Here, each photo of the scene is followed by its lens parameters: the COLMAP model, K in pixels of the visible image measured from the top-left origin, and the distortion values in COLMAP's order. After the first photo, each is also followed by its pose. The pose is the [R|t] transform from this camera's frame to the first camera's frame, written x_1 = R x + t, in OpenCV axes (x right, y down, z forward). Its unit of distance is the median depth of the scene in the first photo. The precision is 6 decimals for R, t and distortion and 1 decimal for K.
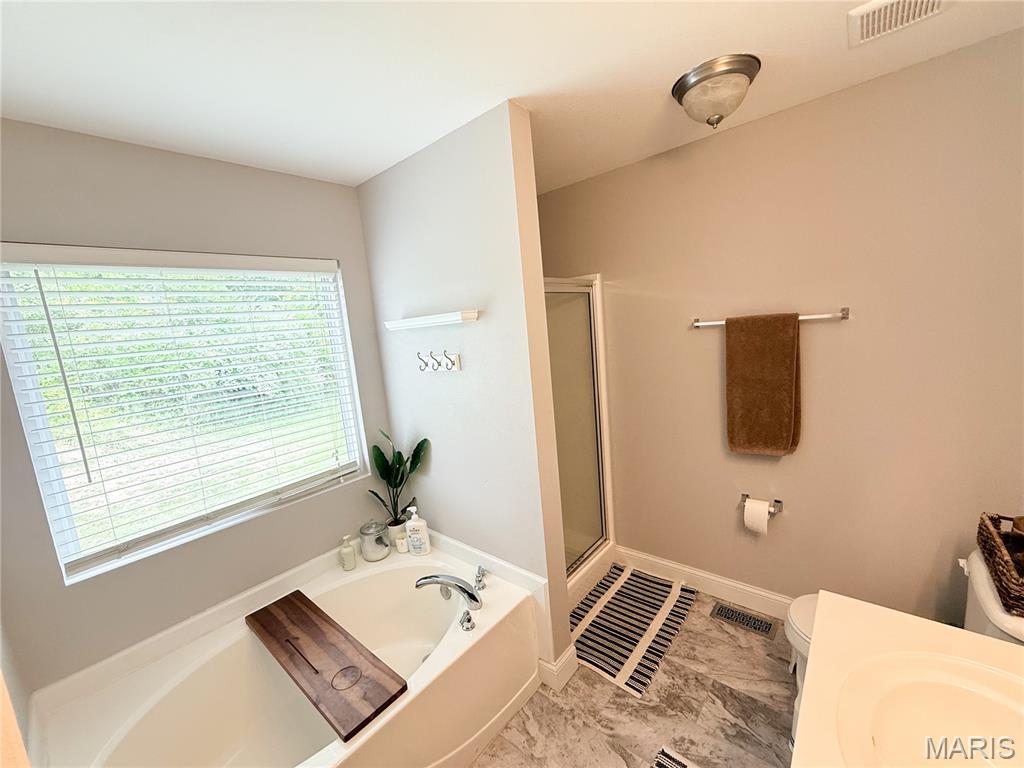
lens RADIAL K [[411.5, 0, 512.0], [0, 411.5, 384.0], [0, 0, 1]] dist [-0.000367, -0.000272]
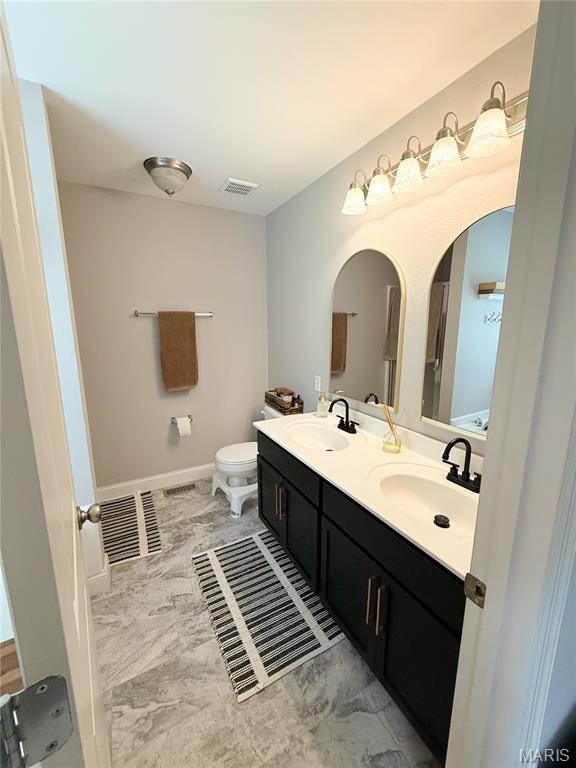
lens RADIAL K [[308.6, 0, 288.0], [0, 308.6, 384.0], [0, 0, 1]] dist [-0.000367, -0.000272]
pose [[0.345647, -0.089109, 0.934124, -0.530787], [0.111058, 0.992369, 0.053571, 0.132979], [-0.931770, 0.085225, 0.352905, 0.102643]]
